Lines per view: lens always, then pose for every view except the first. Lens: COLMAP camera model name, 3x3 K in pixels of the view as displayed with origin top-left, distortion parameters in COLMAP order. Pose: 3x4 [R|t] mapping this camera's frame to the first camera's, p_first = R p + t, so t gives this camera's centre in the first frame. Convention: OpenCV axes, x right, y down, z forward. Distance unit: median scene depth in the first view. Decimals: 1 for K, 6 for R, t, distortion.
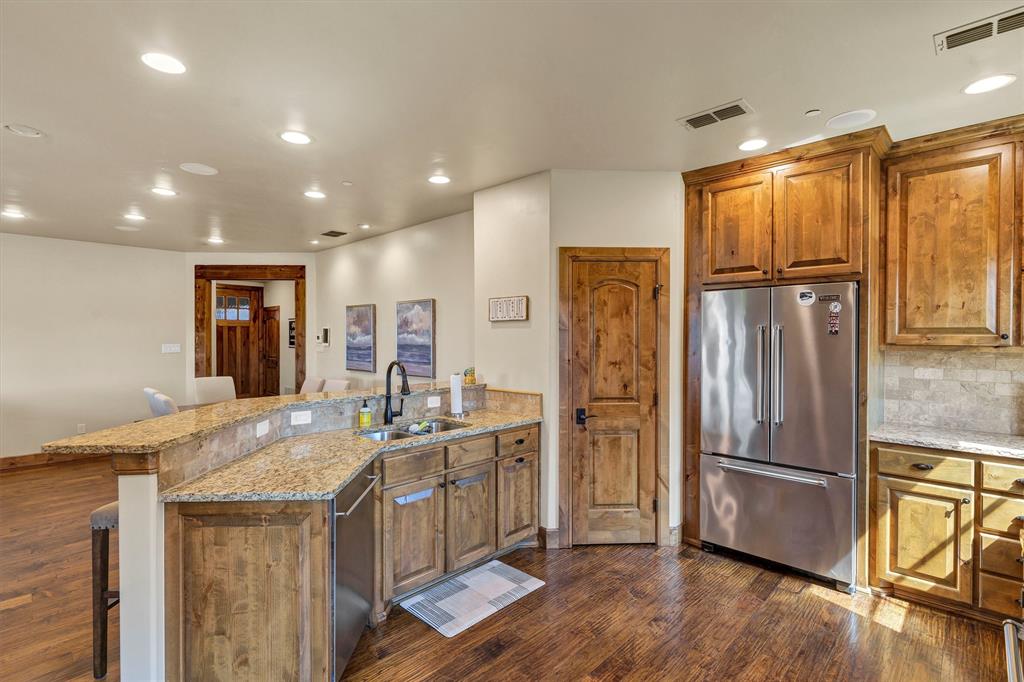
lens RADIAL K [[489.1, 0, 509.2], [0, 489.1, 338.9], [0, 0, 1]] dist [-0.000159, 0.000600]
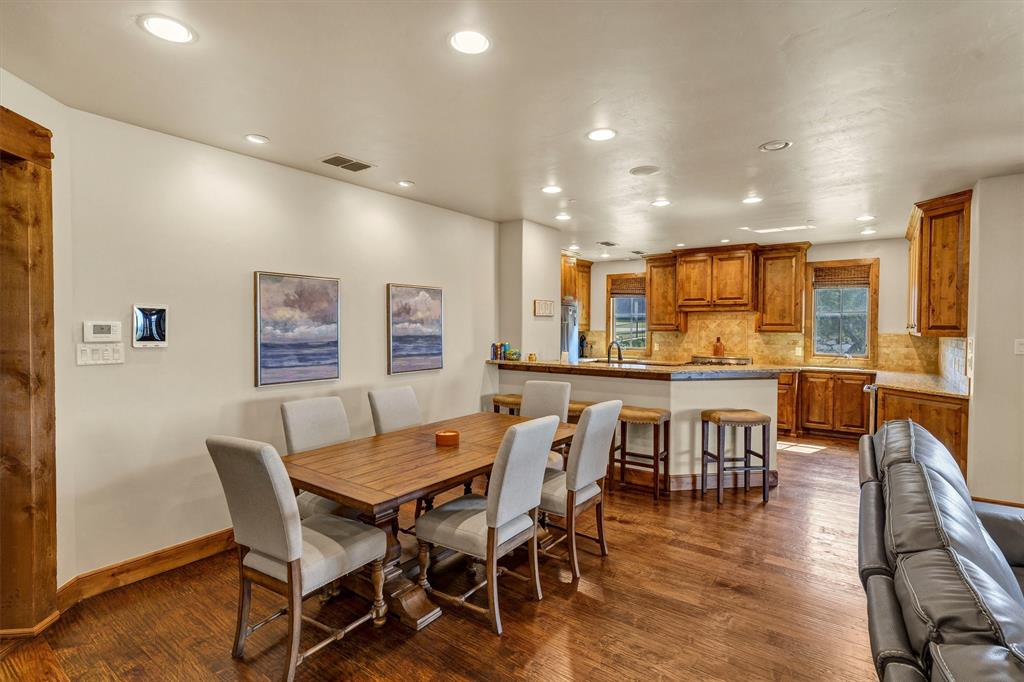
lens RADIAL K [[489.1, 0, 512.6], [0, 489.1, 334.4], [0, 0, 1]] dist [-0.000159, 0.000600]
pose [[-0.133161, -0.017795, 0.990935, -1.071931], [0.003617, 0.999823, 0.018441, -0.005716], [-0.991088, 0.006039, -0.133073, 0.923163]]
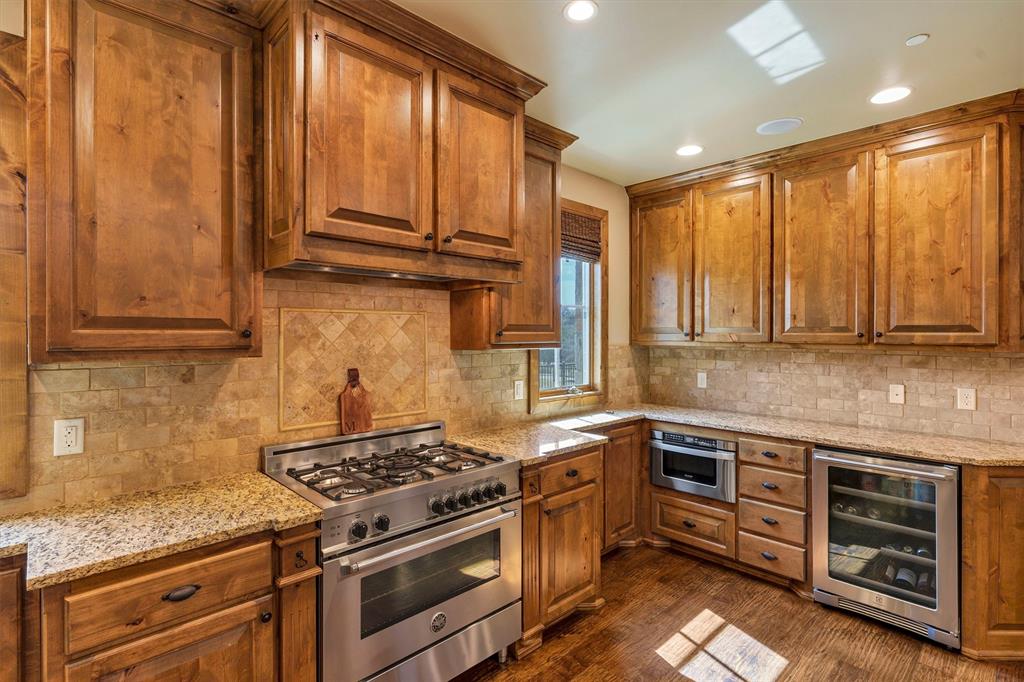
lens RADIAL K [[489.1, 0, 513.6], [0, 489.1, 332.3], [0, 0, 1]] dist [-0.000159, 0.000600]
pose [[-0.999463, -0.002861, 0.032639, 0.137763], [-0.002730, 0.999988, 0.004070, -0.002776], [-0.032650, 0.003979, -0.999459, 0.550705]]
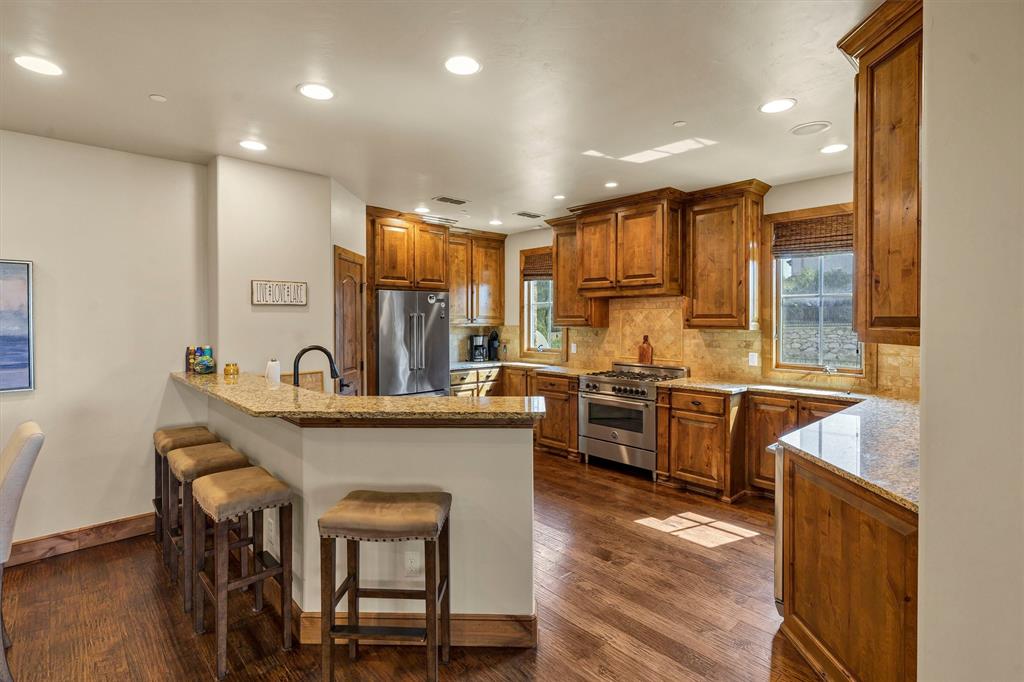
lens RADIAL K [[489.1, 0, 517.1], [0, 489.1, 321.2], [0, 0, 1]] dist [-0.000159, 0.000600]
pose [[0.044276, -0.005783, 0.999003, -0.698858], [0.007538, 0.999957, 0.005455, -0.004072], [-0.998991, 0.007289, 0.044318, 0.333213]]
